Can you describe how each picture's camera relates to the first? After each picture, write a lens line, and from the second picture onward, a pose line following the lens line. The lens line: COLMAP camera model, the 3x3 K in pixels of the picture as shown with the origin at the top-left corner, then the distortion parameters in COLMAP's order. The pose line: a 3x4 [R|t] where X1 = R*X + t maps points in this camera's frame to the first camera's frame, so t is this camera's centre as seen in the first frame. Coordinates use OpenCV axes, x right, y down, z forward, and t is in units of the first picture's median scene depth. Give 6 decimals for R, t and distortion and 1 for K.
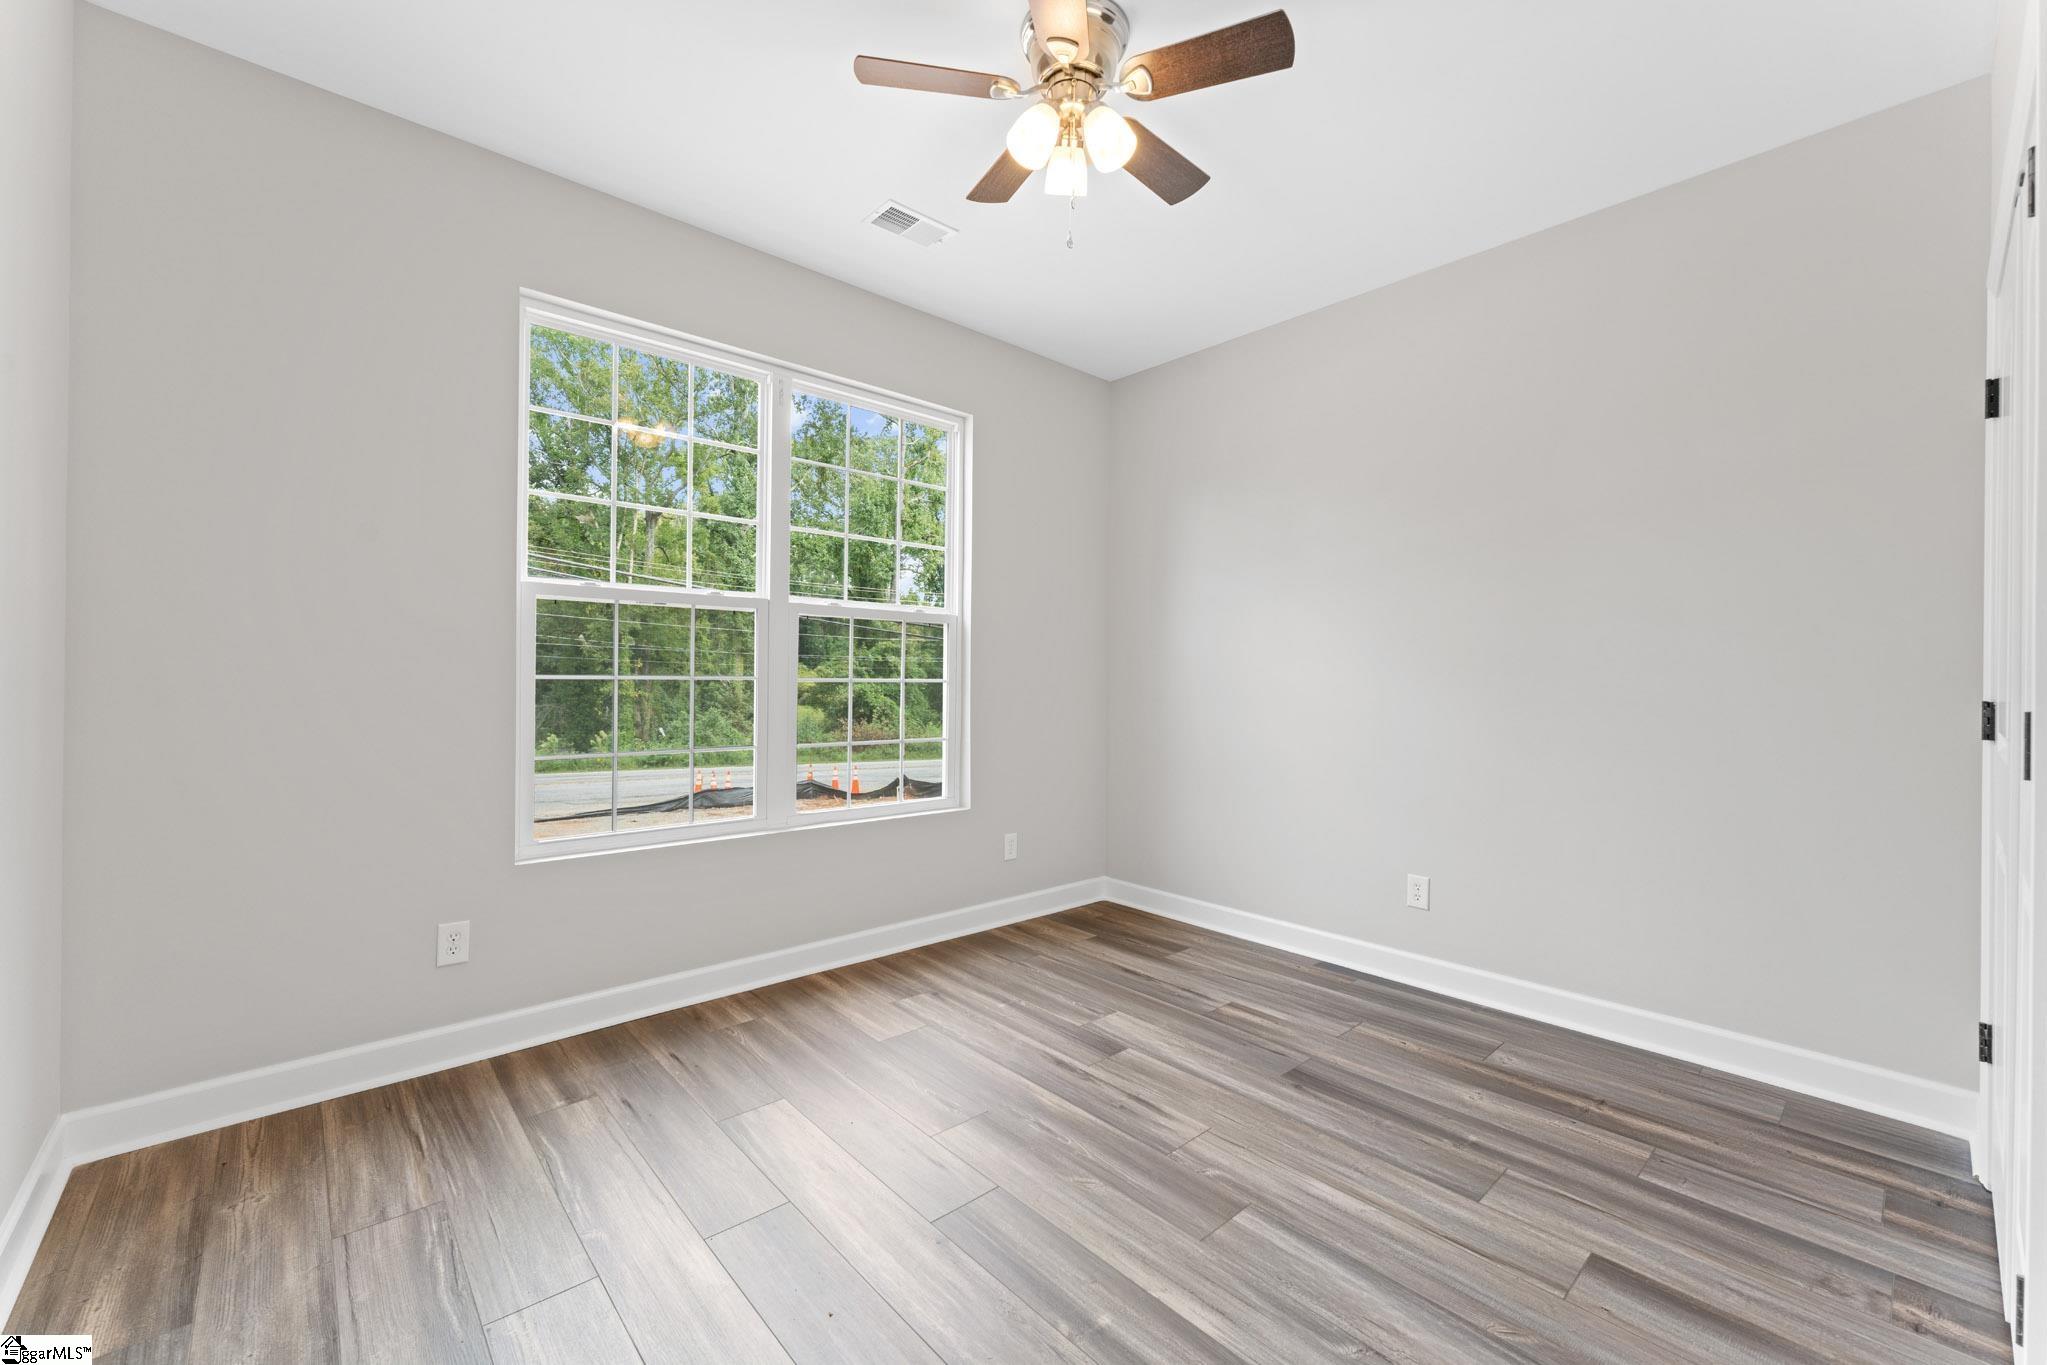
lens RADIAL K [[819.7, 0, 1032.1], [0, 819.7, 682.5], [0, 0, 1]] dist [-0.001597, -0.000123]
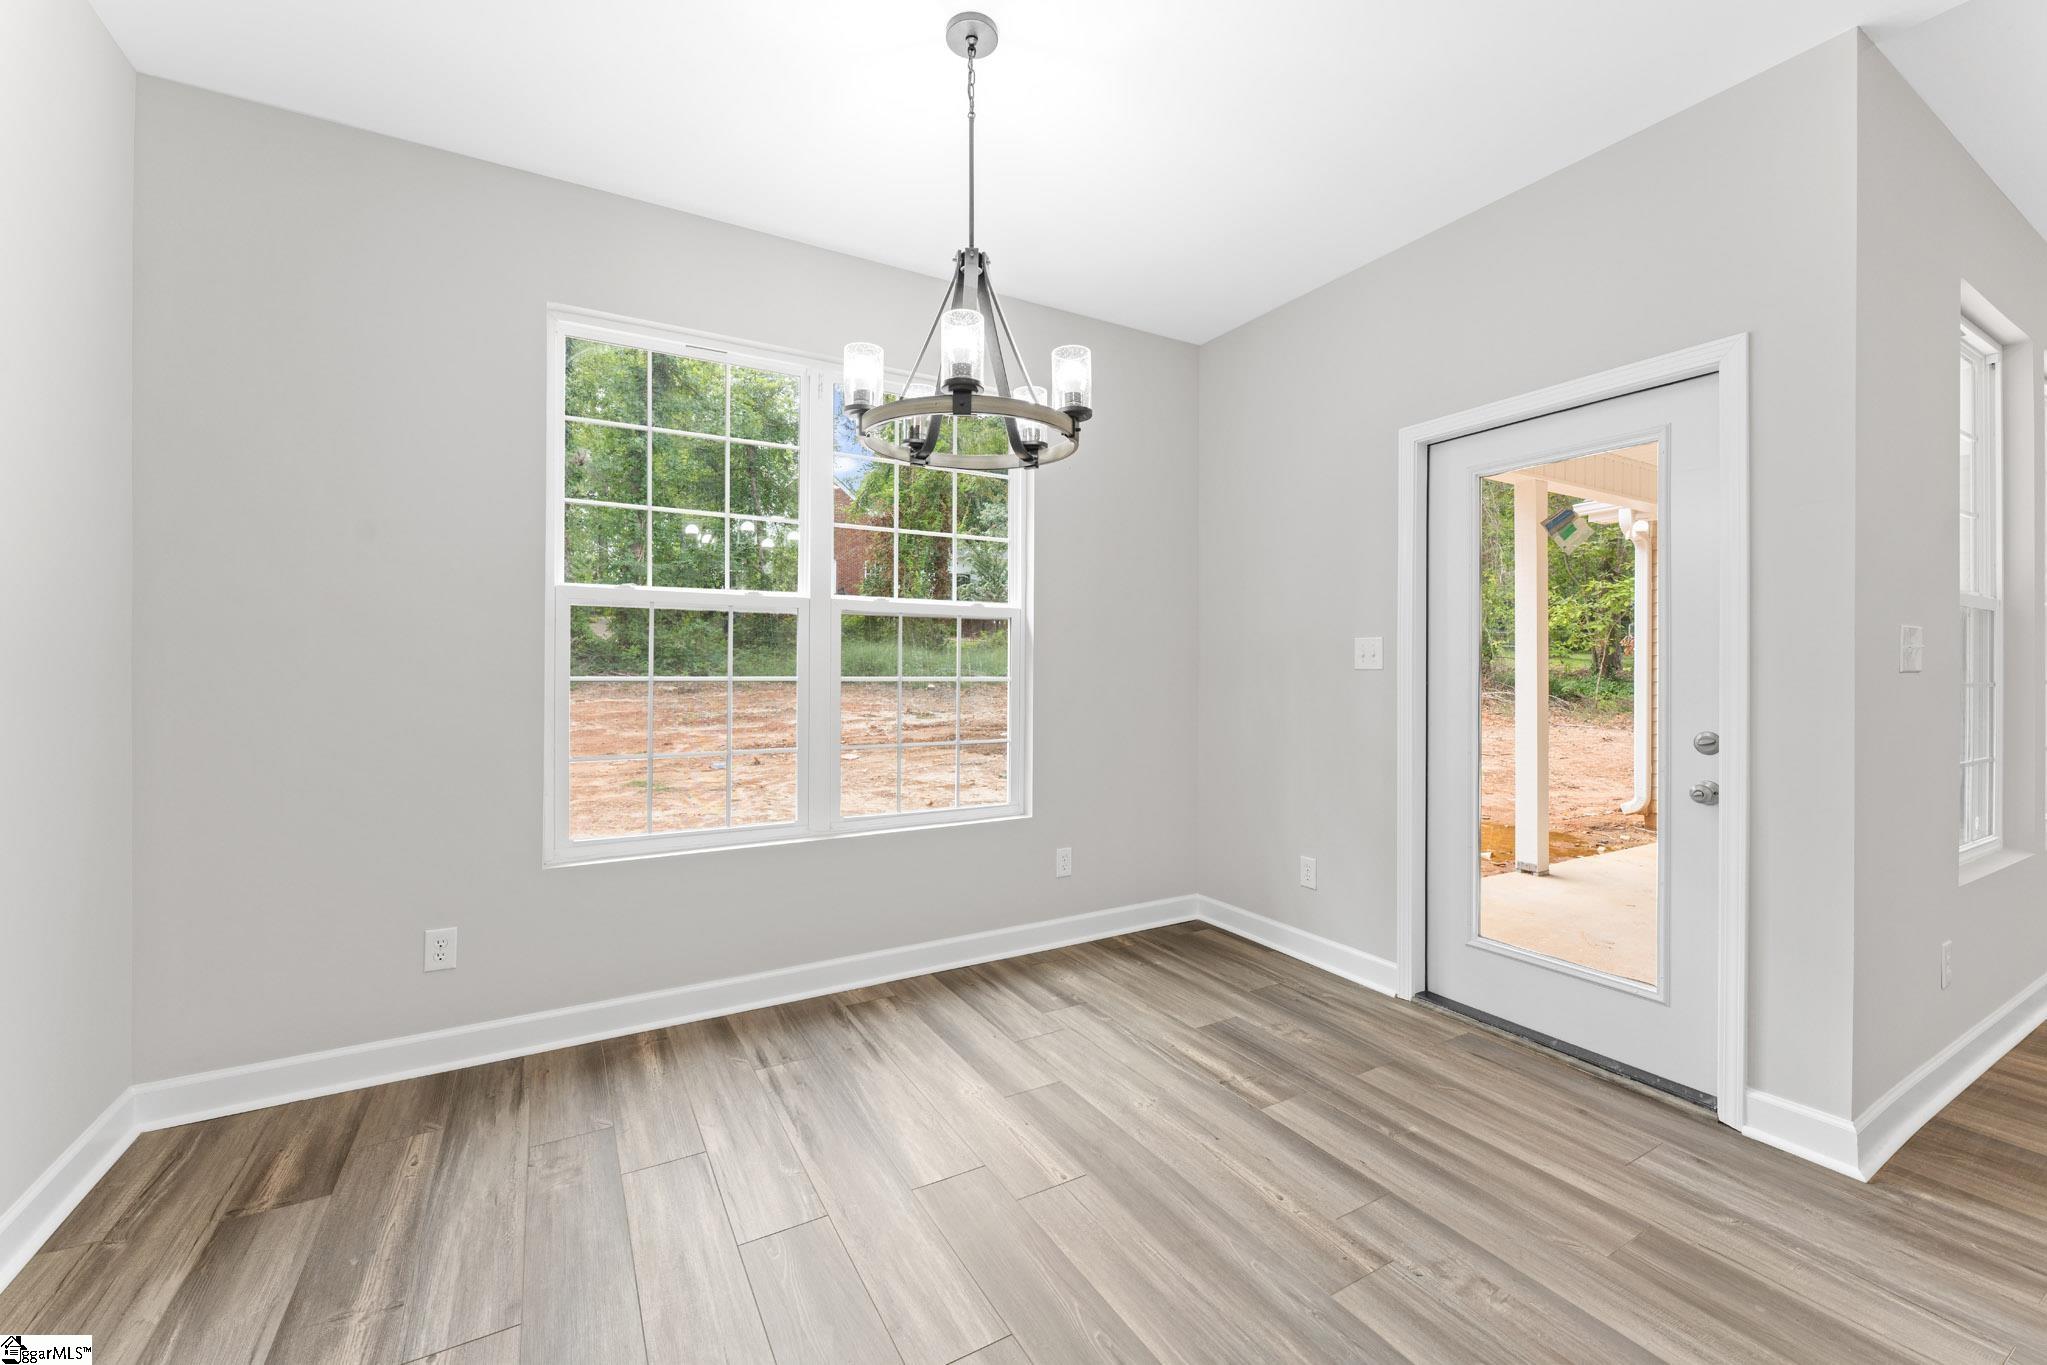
lens RADIAL K [[819.7, 0, 1018.5], [0, 819.7, 678.3], [0, 0, 1]] dist [-0.001597, -0.000123]
pose [[0.975867, -0.012950, -0.217981, 0.129507], [0.012921, 0.999915, -0.001561, -0.003182], [0.217983, -0.001293, 0.975952, 0.102590]]
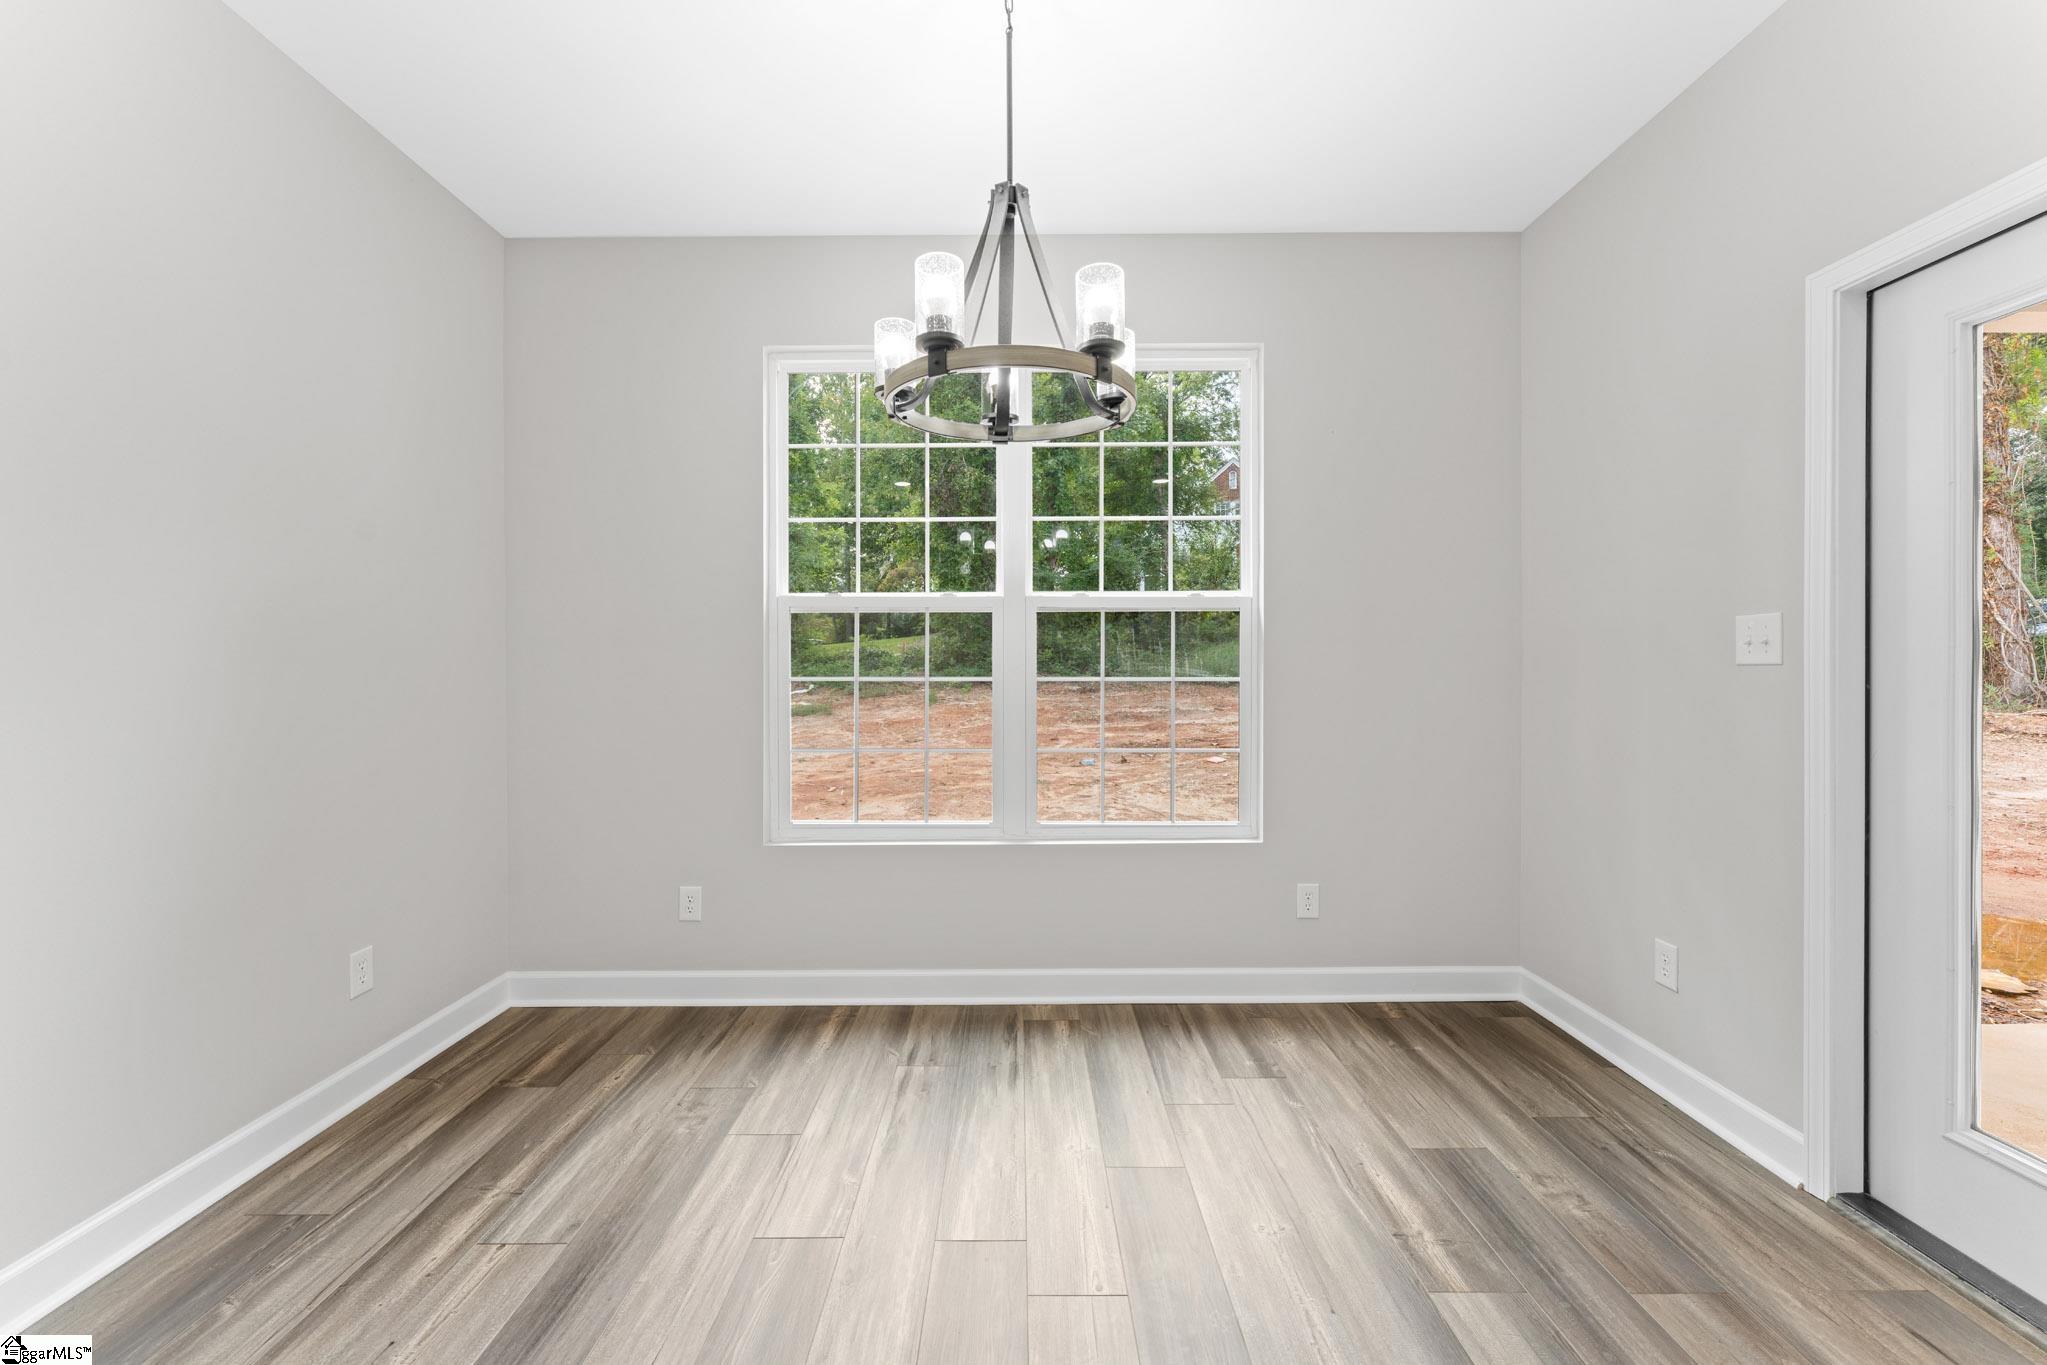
lens RADIAL K [[819.7, 0, 1018.7], [0, 819.7, 681.4], [0, 0, 1]] dist [-0.001597, -0.000123]
pose [[0.738234, -0.009759, -0.674474, 0.323813], [0.009172, 0.999948, -0.004429, 0.000247], [0.674482, -0.002916, 0.738285, 0.300196]]
